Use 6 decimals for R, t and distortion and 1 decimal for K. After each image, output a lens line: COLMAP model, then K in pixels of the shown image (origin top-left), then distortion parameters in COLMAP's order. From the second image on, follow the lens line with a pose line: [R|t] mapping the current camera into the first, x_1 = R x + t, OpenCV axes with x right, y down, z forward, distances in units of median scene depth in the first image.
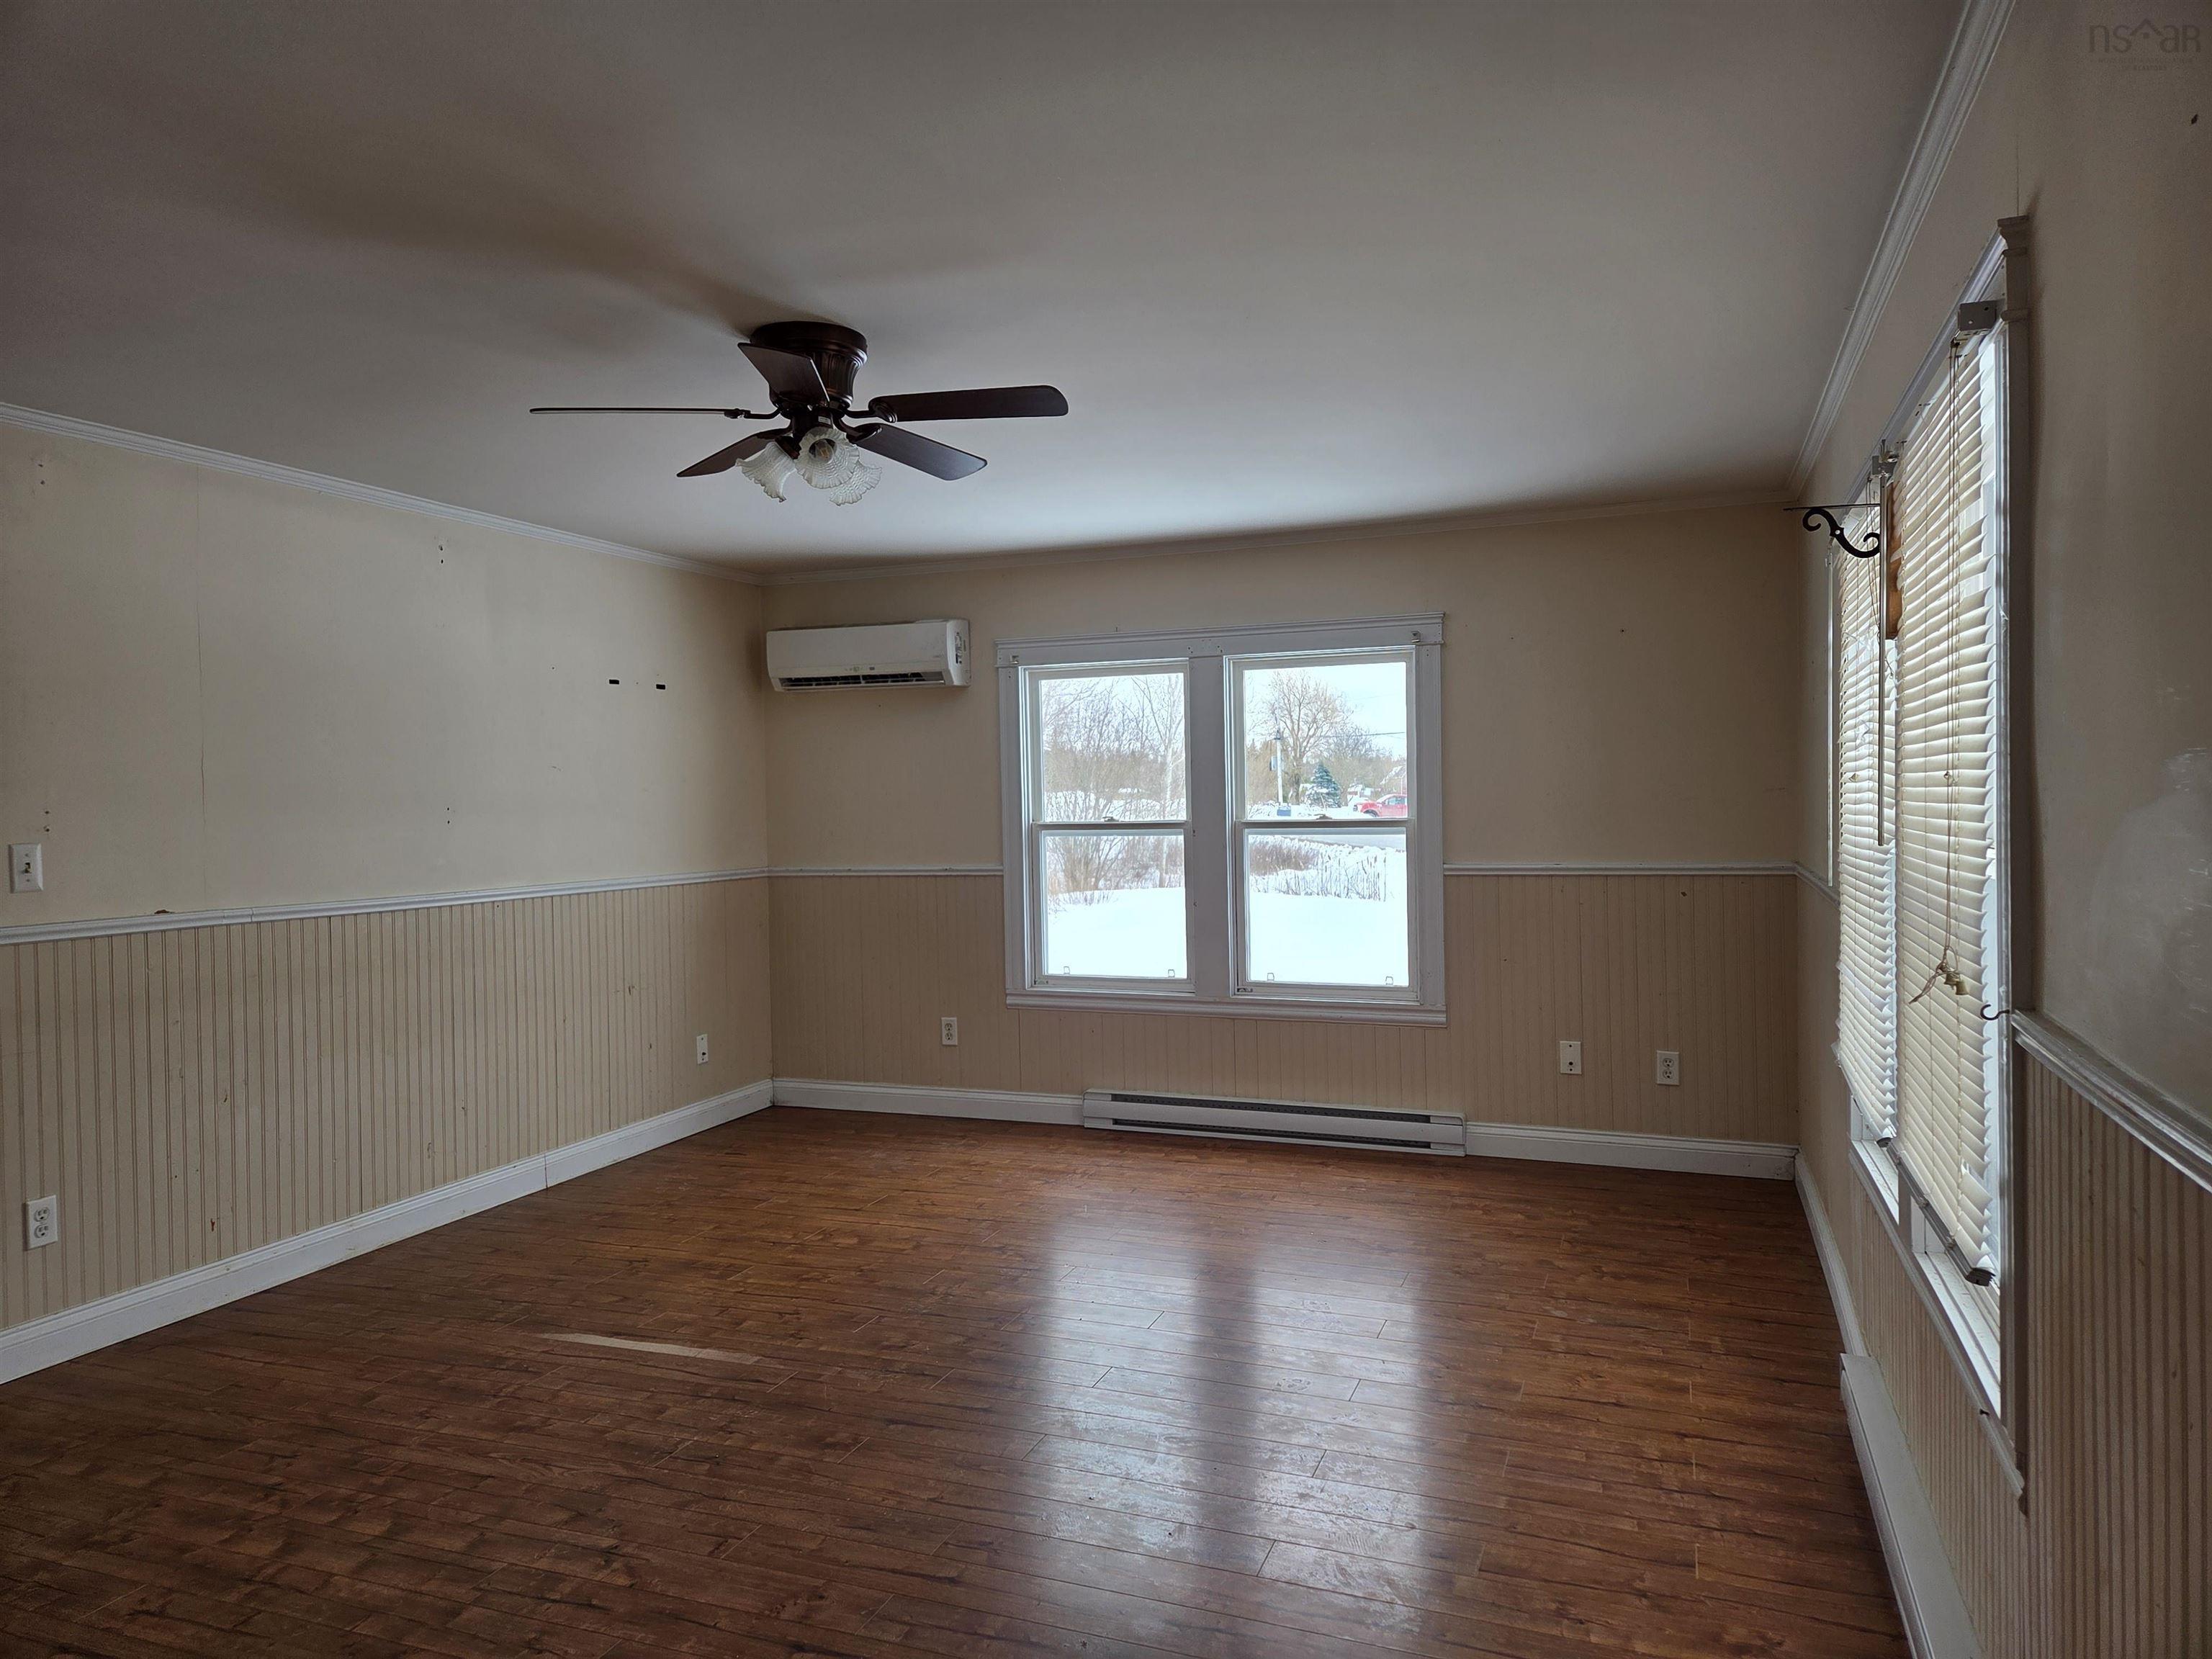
lens RADIAL K [[1477.0, 0, 1102.8], [0, 1477.0, 822.8], [0, 0, 1]] dist [0.078874, -0.065156]
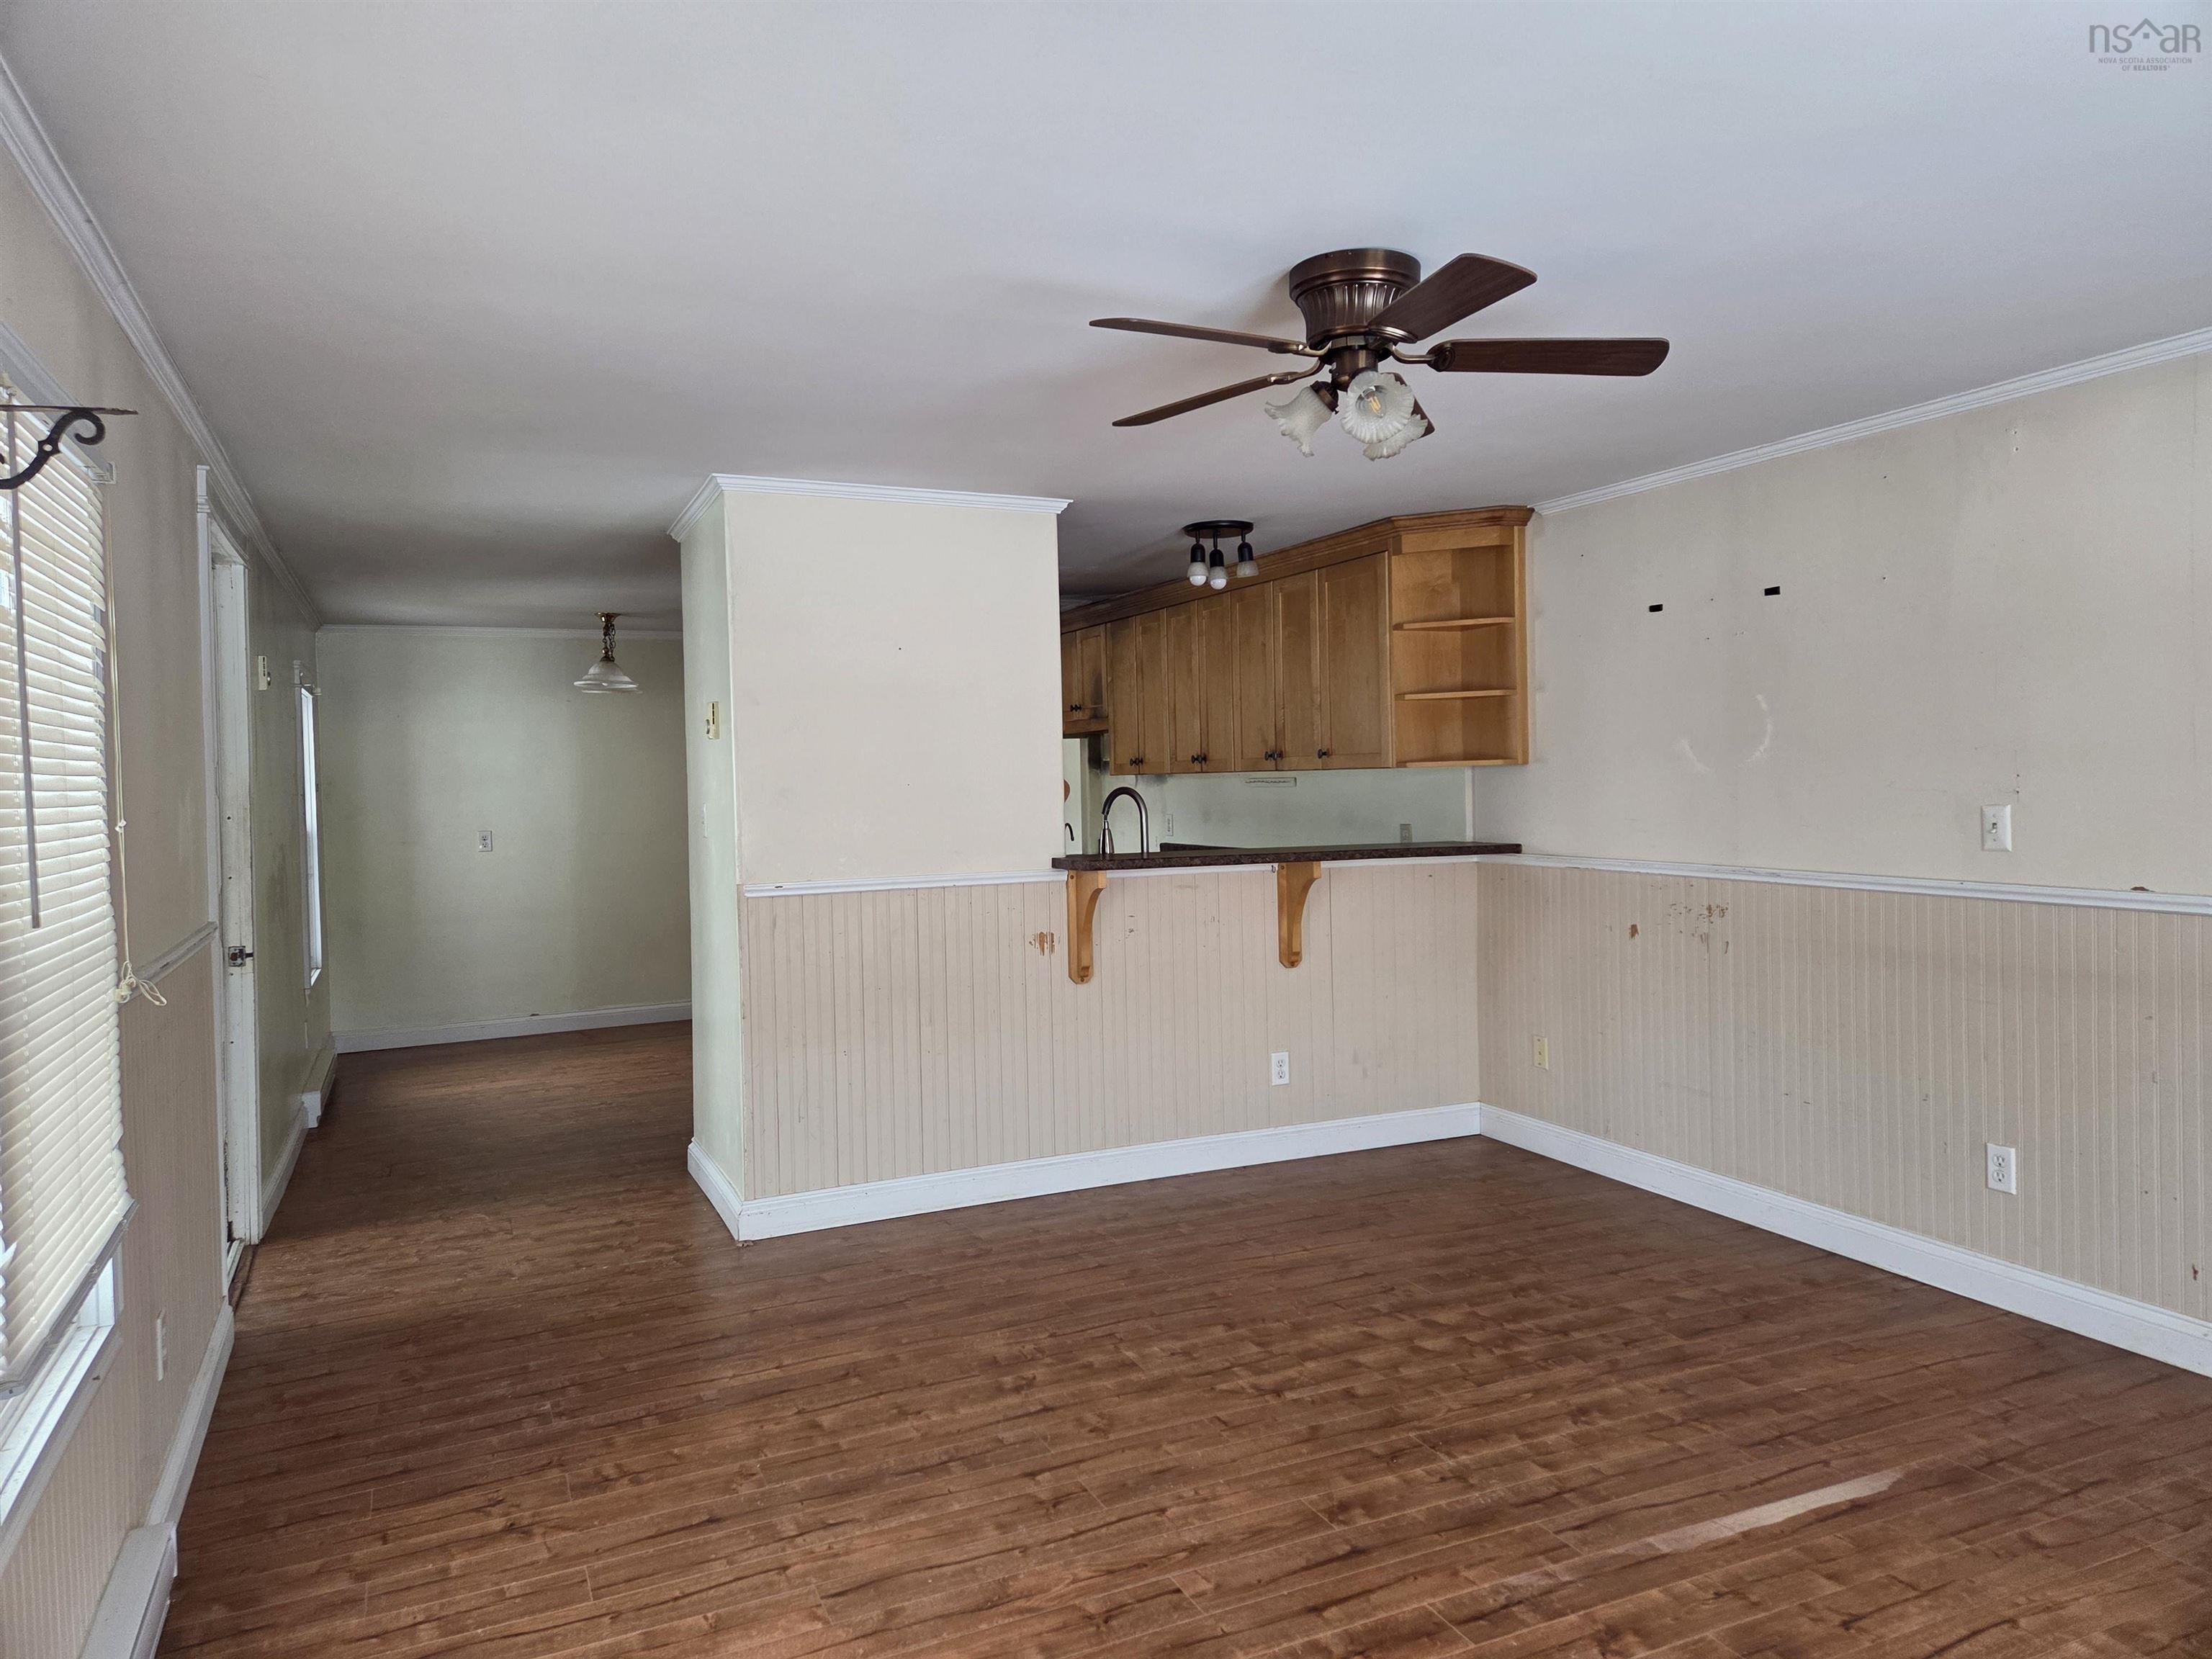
lens RADIAL K [[1477.0, 0, 1102.8], [0, 1477.0, 822.8], [0, 0, 1]] dist [0.078874, -0.065156]
pose [[-0.698480, 0.053717, -0.713611, 0.546469], [0.016566, 0.998125, 0.058918, -0.054108], [0.715438, 0.029331, -0.698060, 1.517492]]
